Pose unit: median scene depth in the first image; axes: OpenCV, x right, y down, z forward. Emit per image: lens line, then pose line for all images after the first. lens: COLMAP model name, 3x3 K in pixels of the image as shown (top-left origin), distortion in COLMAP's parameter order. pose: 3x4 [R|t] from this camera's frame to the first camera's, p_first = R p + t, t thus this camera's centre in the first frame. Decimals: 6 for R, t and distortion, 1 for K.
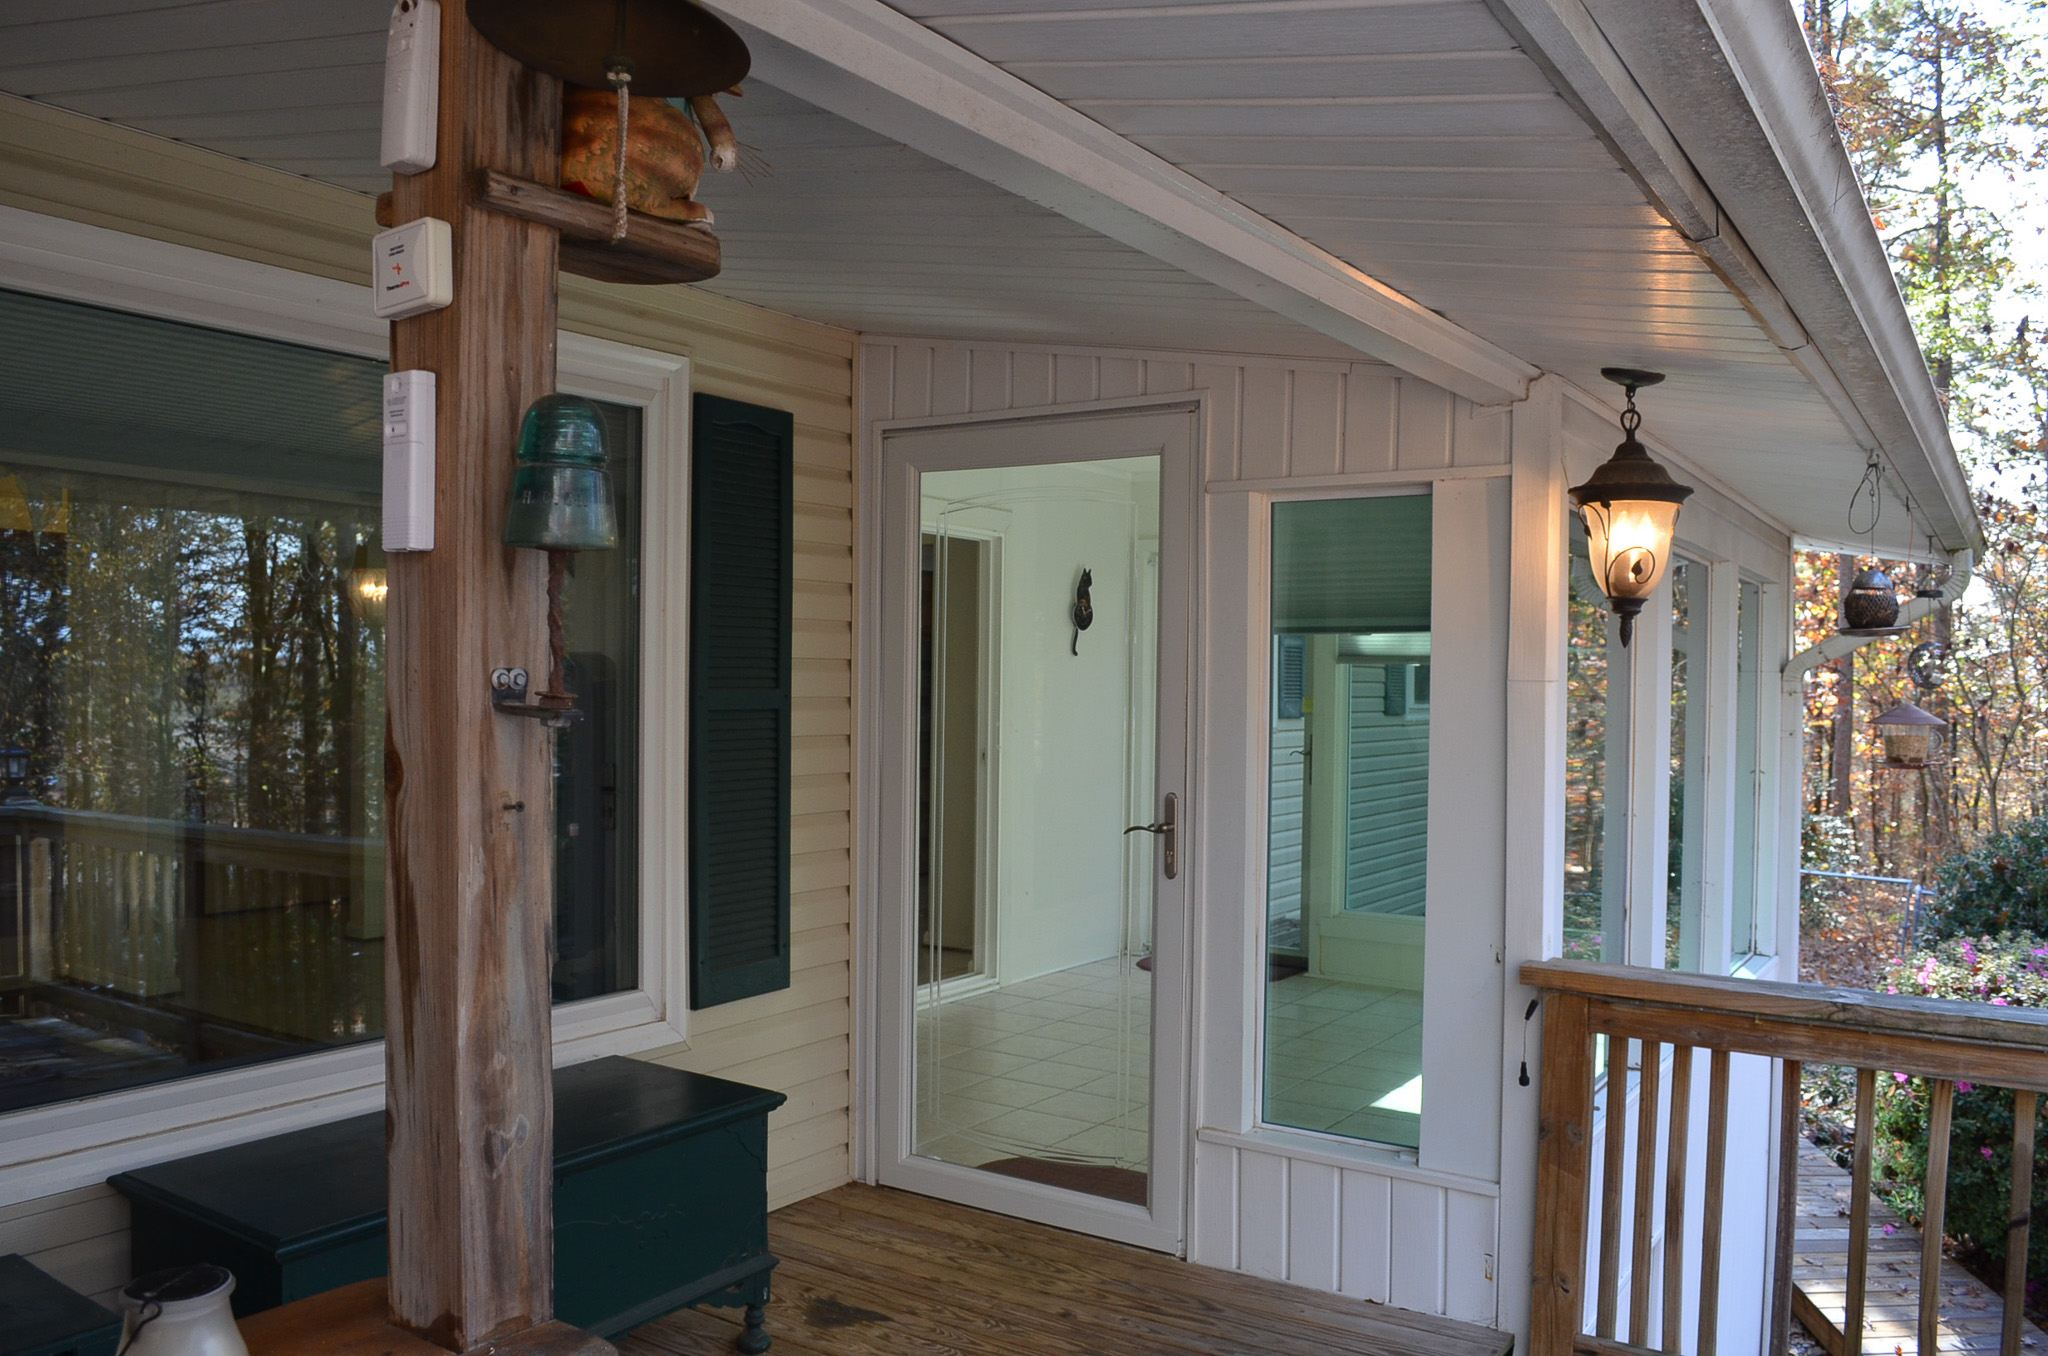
lens RADIAL K [[1610.3, 0, 1023.1], [0, 1610.3, 697.2], [0, 0, 1]] dist [-0.097990, -0.005423]
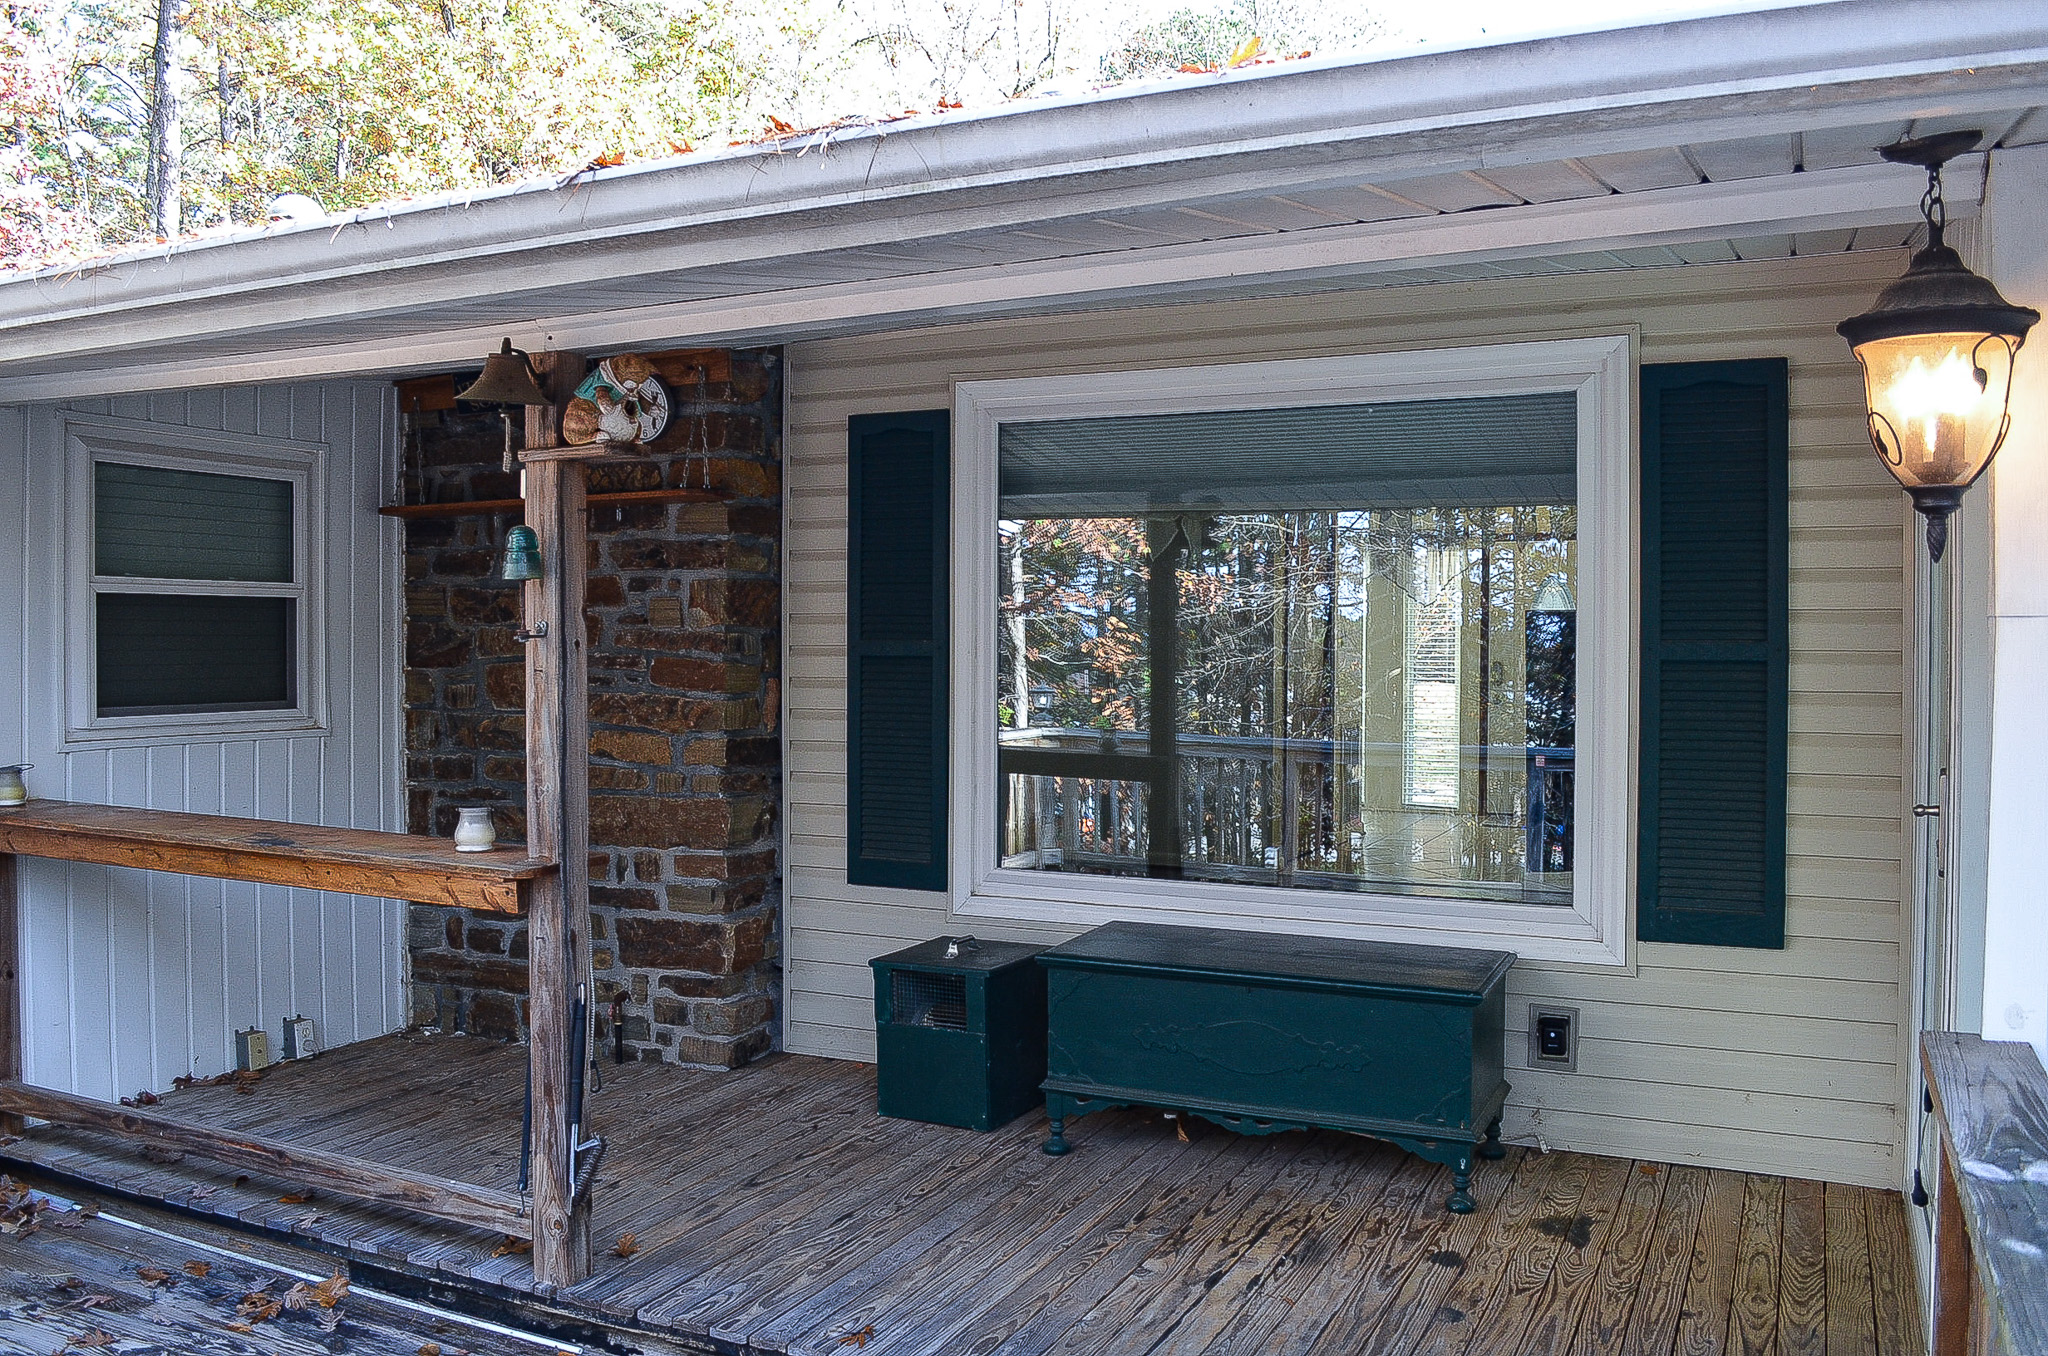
lens RADIAL K [[1614.5, 0, 1024.0], [0, 1614.5, 678.0], [0, 0, 1]] dist [-0.070619, 0.001570]
pose [[0.137674, 0.015254, -0.990360, 0.877352], [-0.011526, 0.999838, 0.013798, 0.010655], [0.990411, 0.009515, 0.137827, 0.488446]]
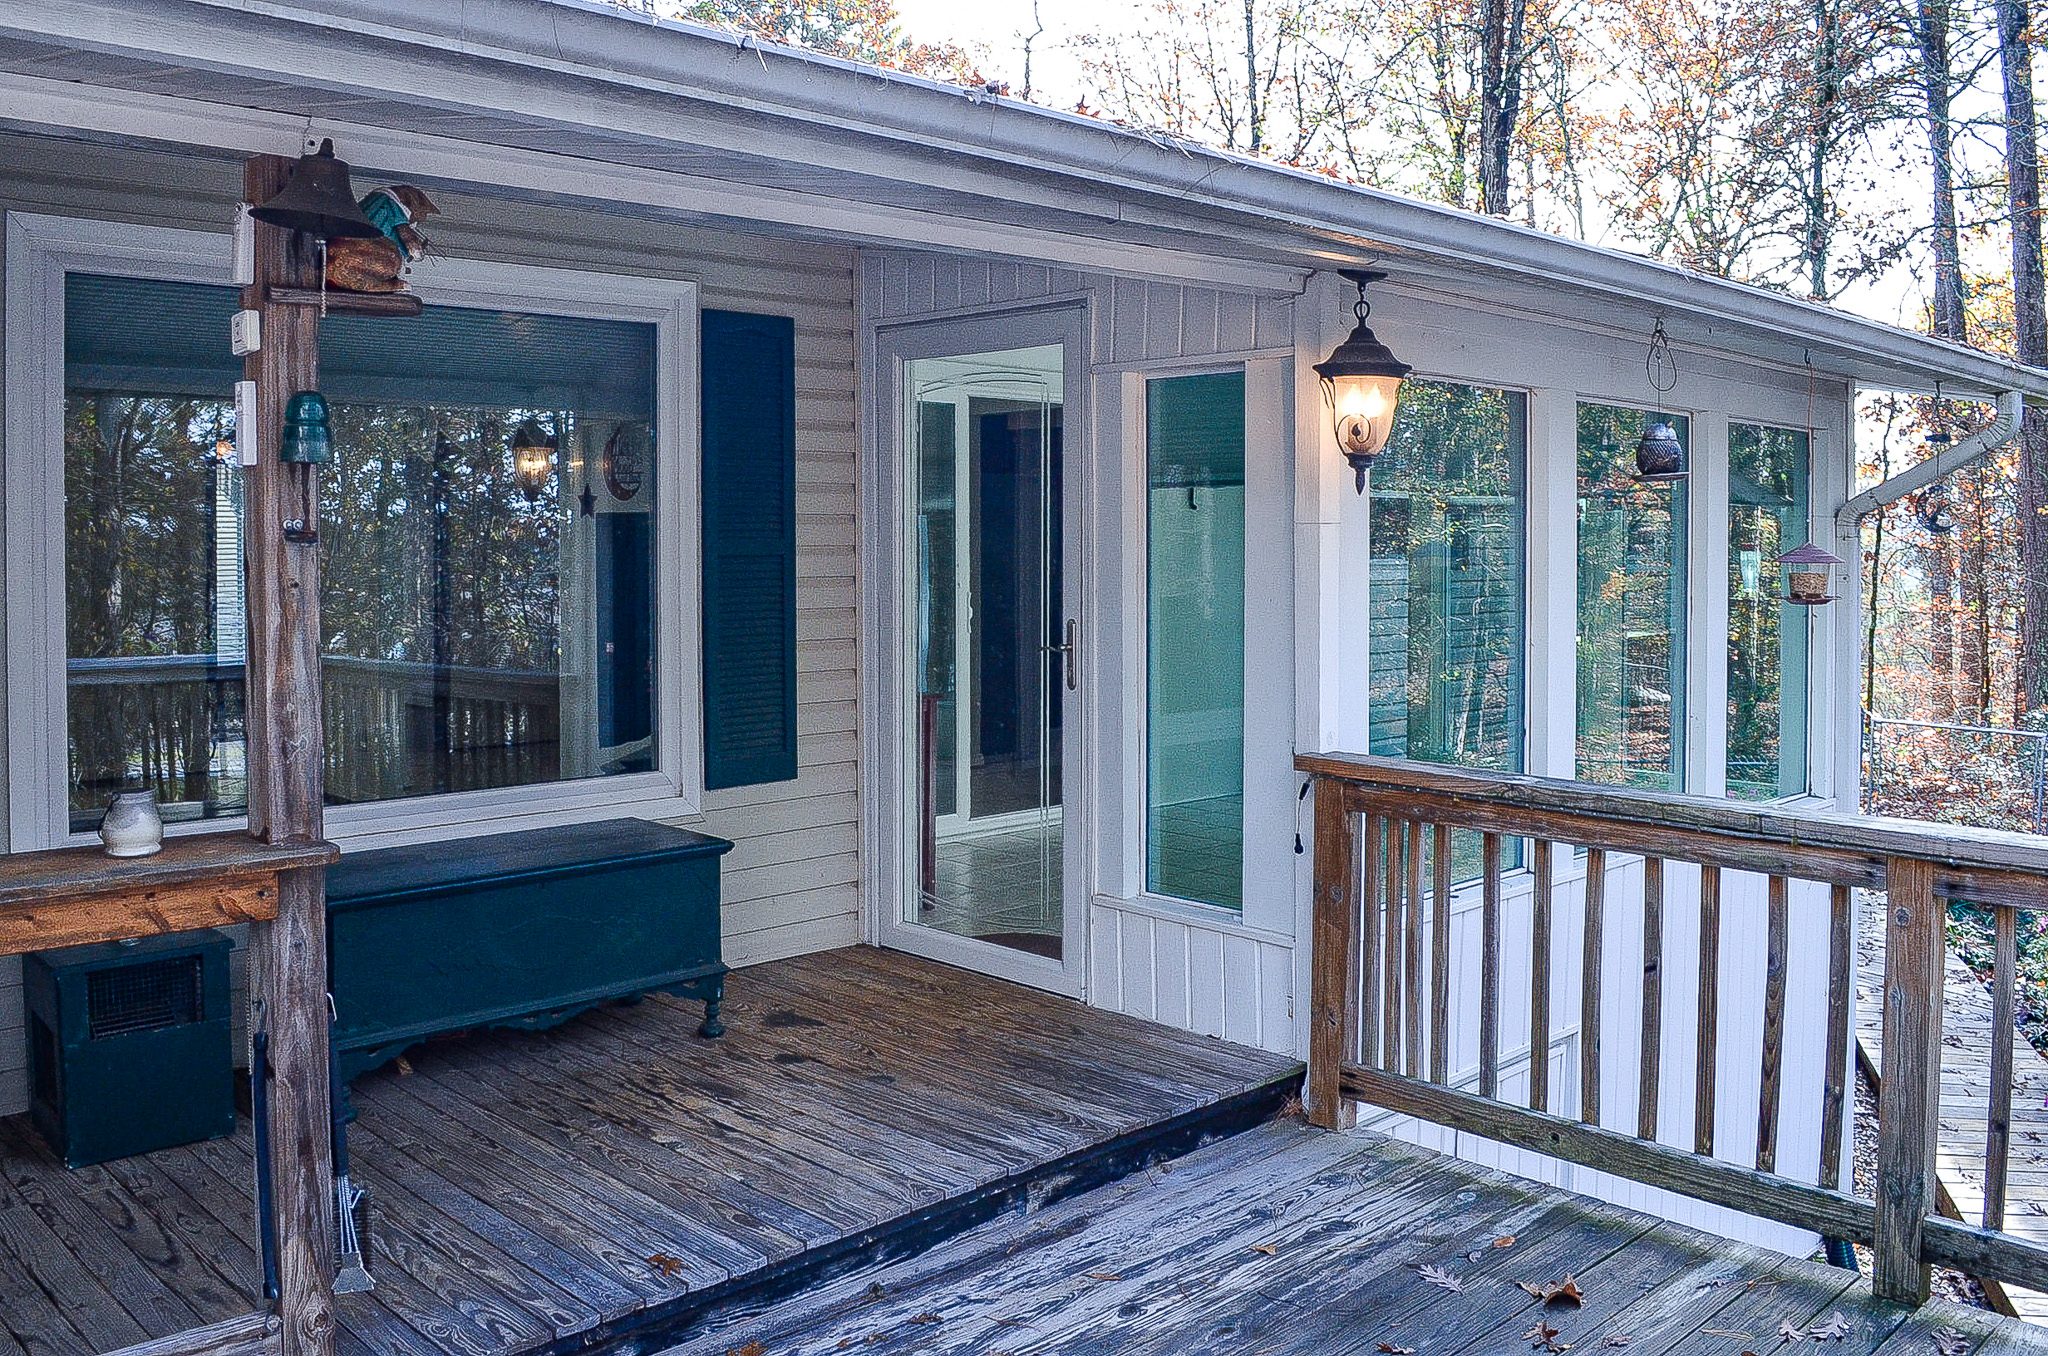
lens RADIAL K [[1741.7, 0, 995.7], [0, 1741.7, 571.1], [0, 0, 1]] dist [-0.111916, 0.086422]
pose [[0.975321, -0.007939, -0.220647, 0.361910], [0.009622, 0.999932, 0.006555, 0.014659], [0.220580, -0.008517, 0.975332, -0.335679]]
